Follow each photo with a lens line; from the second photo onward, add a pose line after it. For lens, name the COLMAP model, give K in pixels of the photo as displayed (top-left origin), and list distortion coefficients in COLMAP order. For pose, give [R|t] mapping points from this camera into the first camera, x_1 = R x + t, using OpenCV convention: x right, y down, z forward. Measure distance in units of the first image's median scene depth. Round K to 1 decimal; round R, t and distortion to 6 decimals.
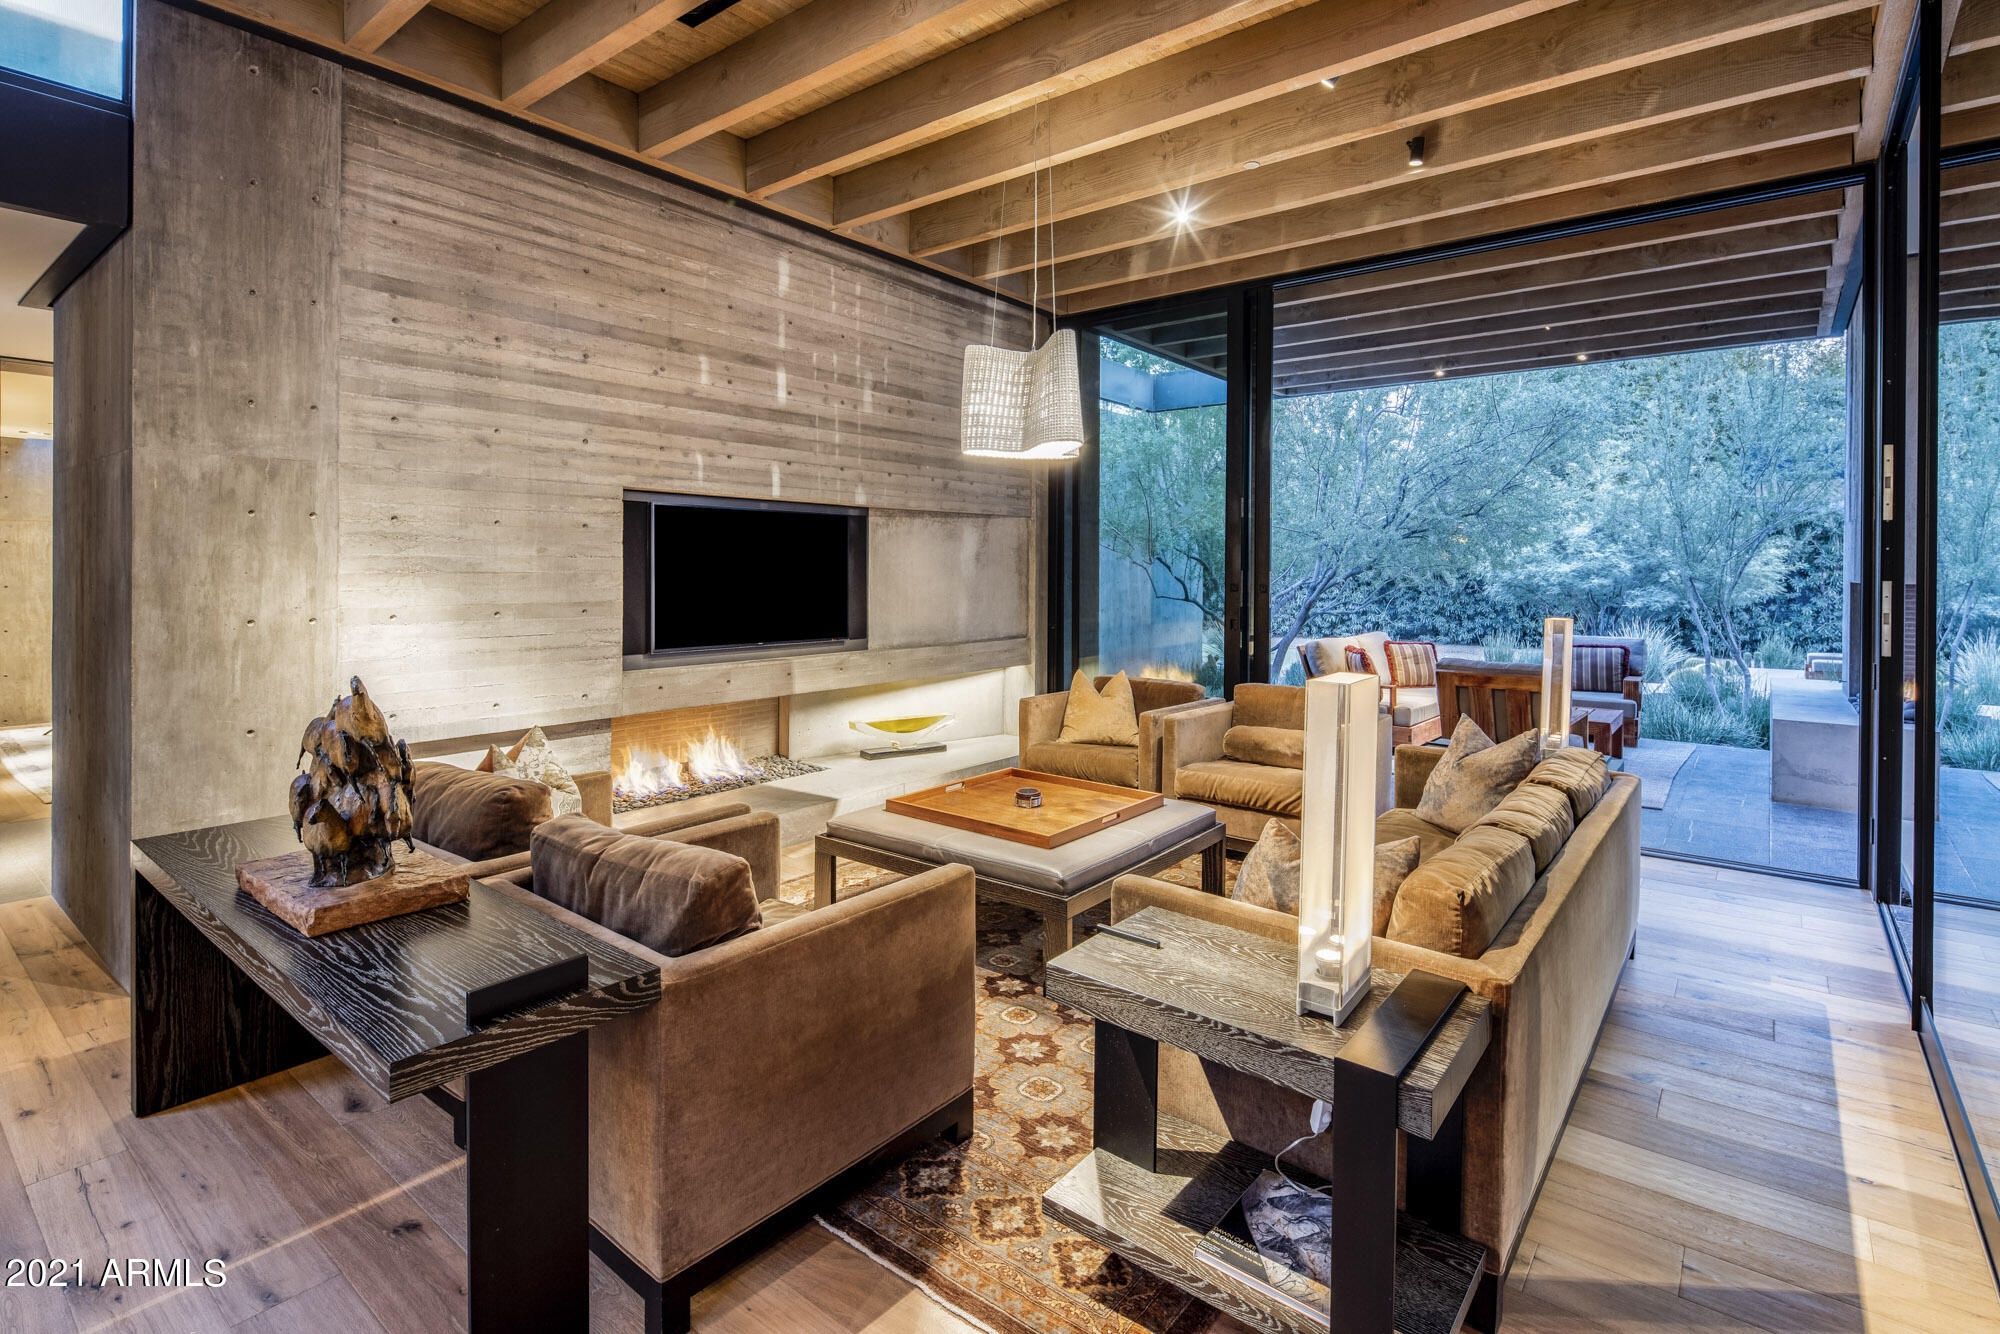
lens RADIAL K [[966.3, 0, 1004.8], [0, 966.3, 576.8], [0, 0, 1]] dist [0.005354, -0.002491]
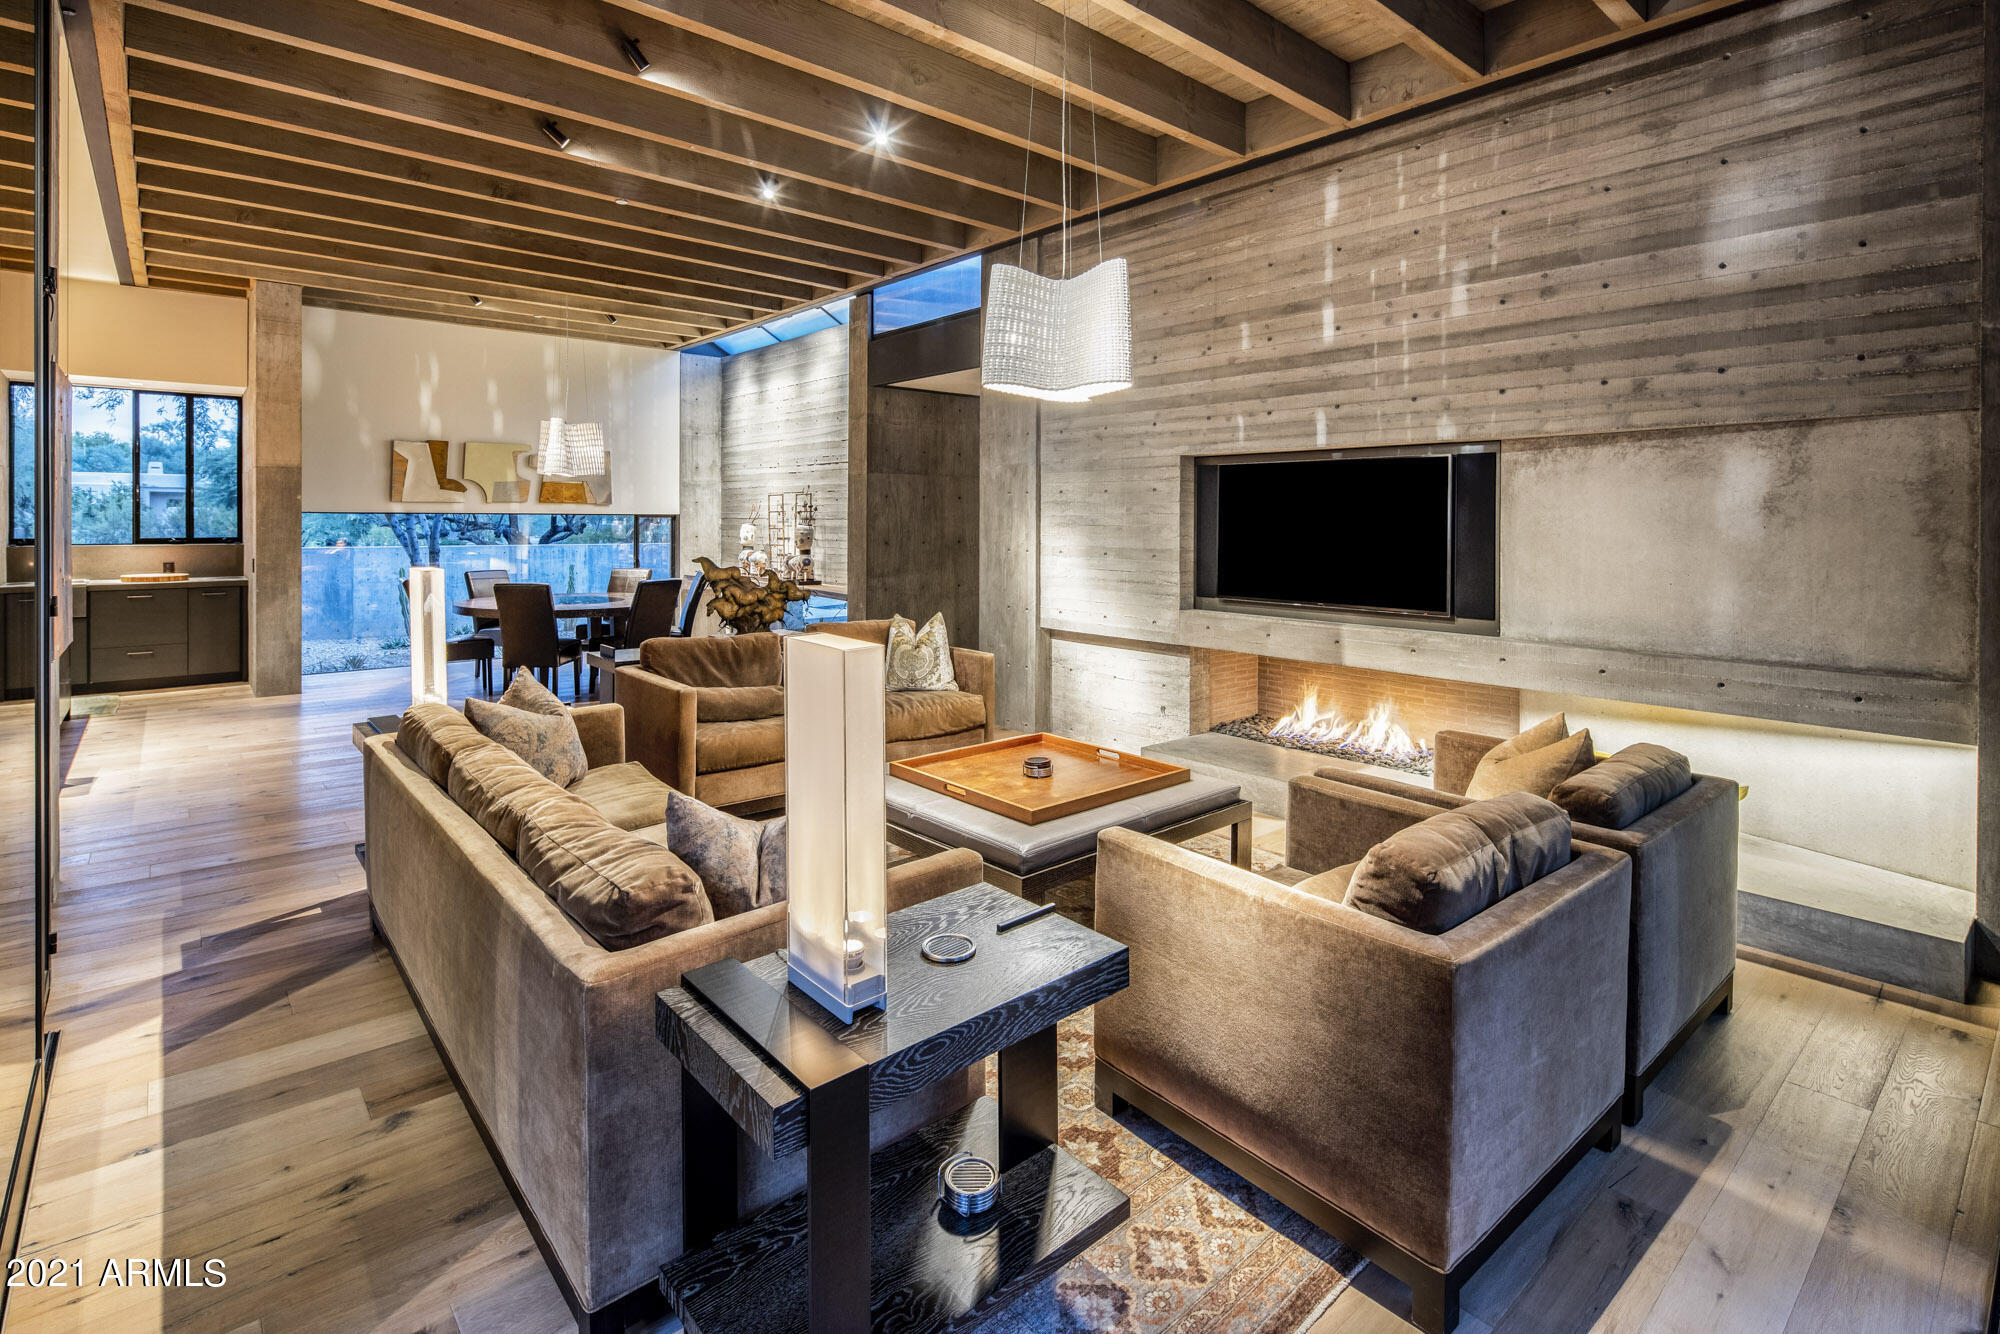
lens RADIAL K [[966.3, 0, 997.5], [0, 966.3, 527.4], [0, 0, 1]] dist [0.005354, -0.002491]
pose [[-0.188402, 0.002299, -0.982089, 0.864373], [-0.014364, 0.999884, 0.005096, -0.006252], [0.981987, 0.015067, -0.188347, 1.036311]]
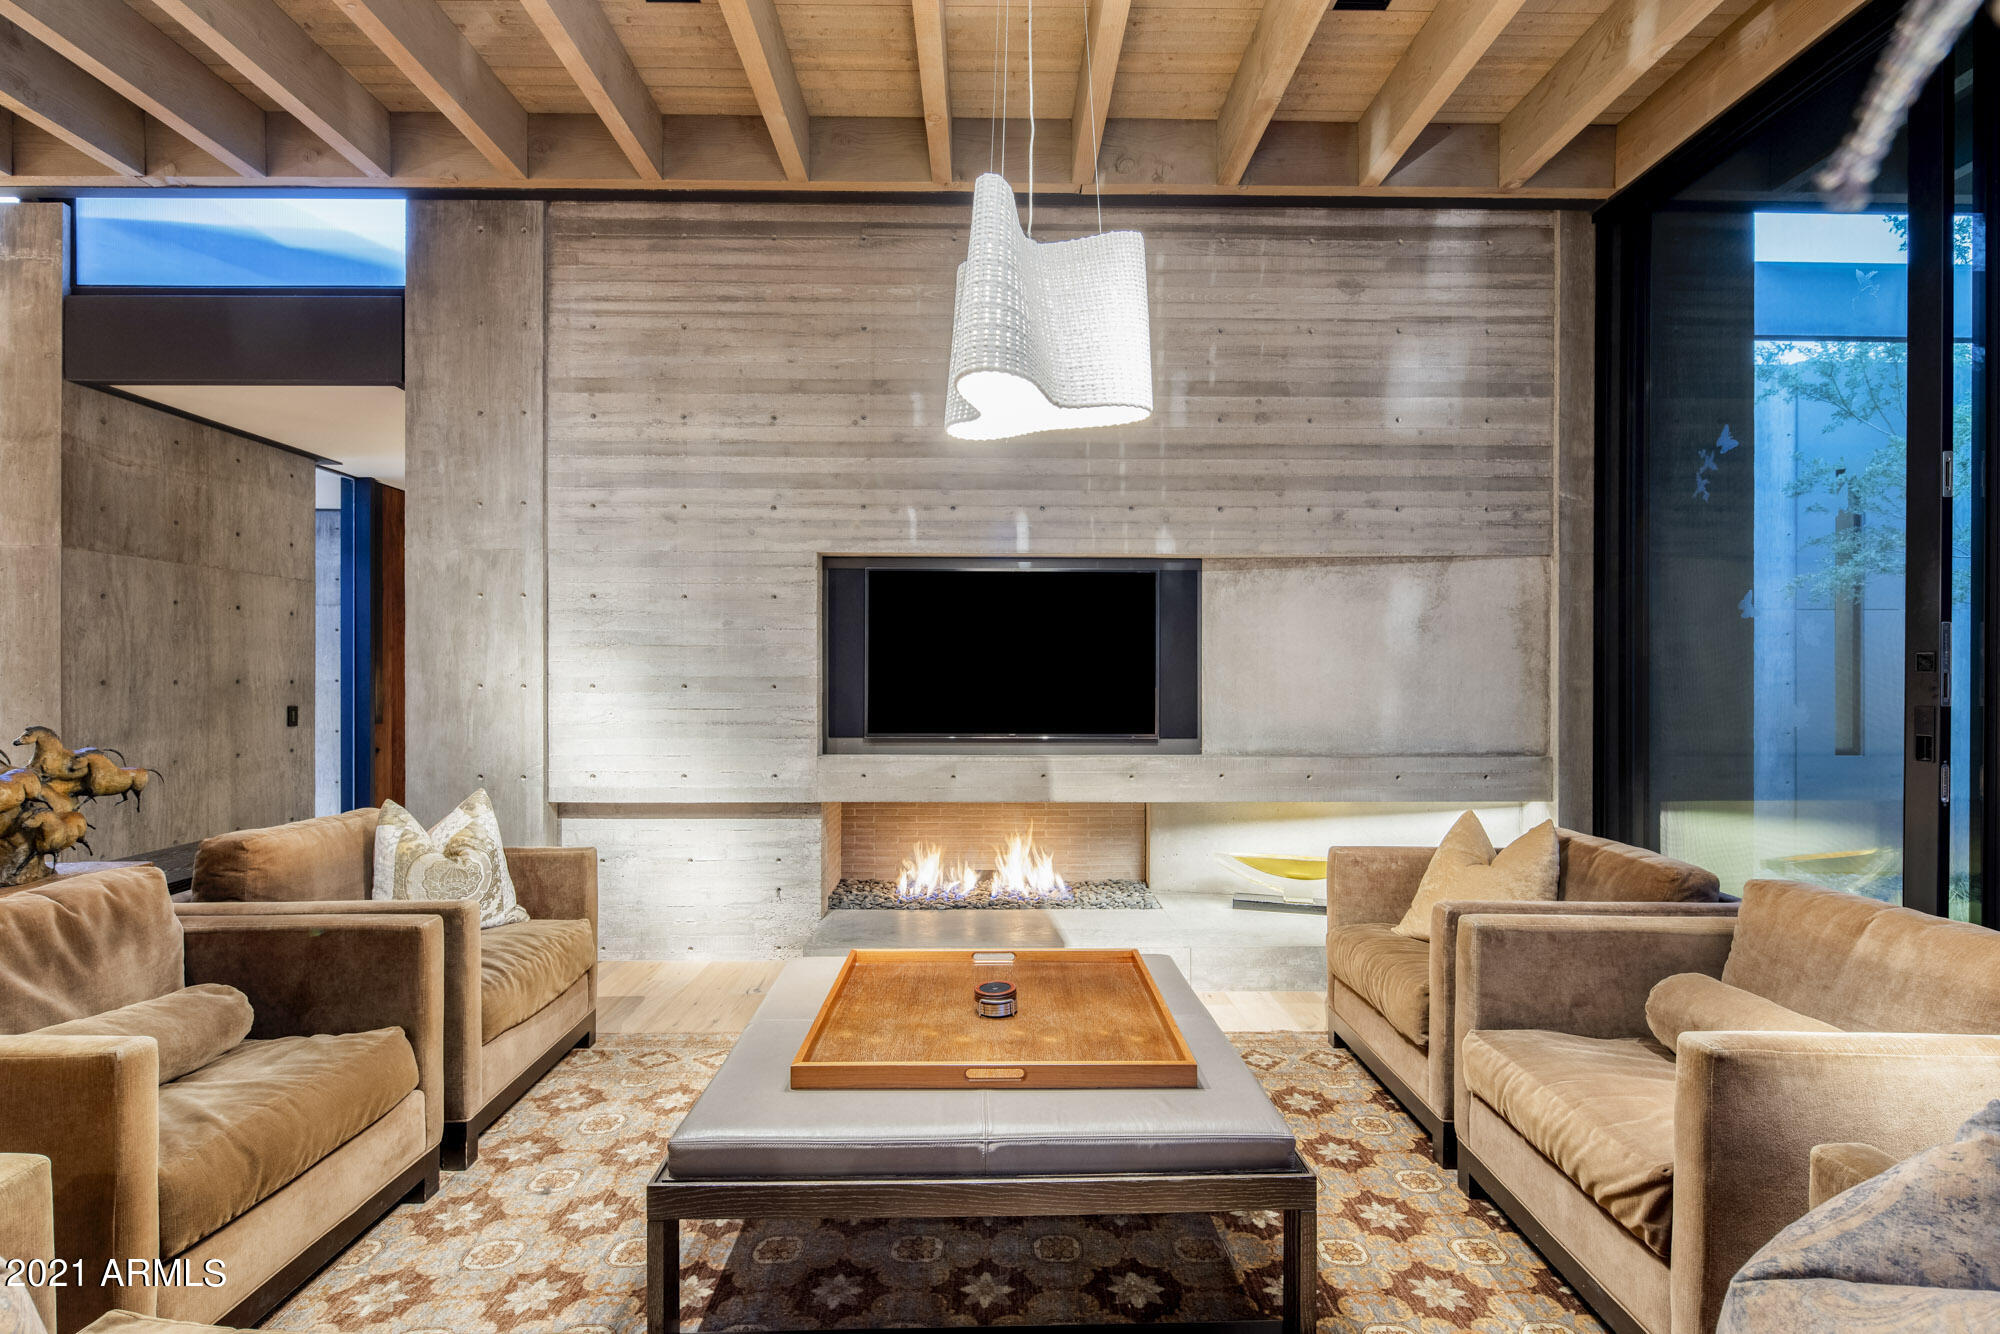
lens RADIAL K [[966.3, 0, 1006.1], [0, 966.3, 682.4], [0, 0, 1]] dist [0.005354, -0.002491]
pose [[0.630748, 0.000453, -0.775988, 0.445748], [-0.005386, 0.999978, -0.003794, 0.033775], [0.775969, 0.006573, 0.630737, 0.578100]]
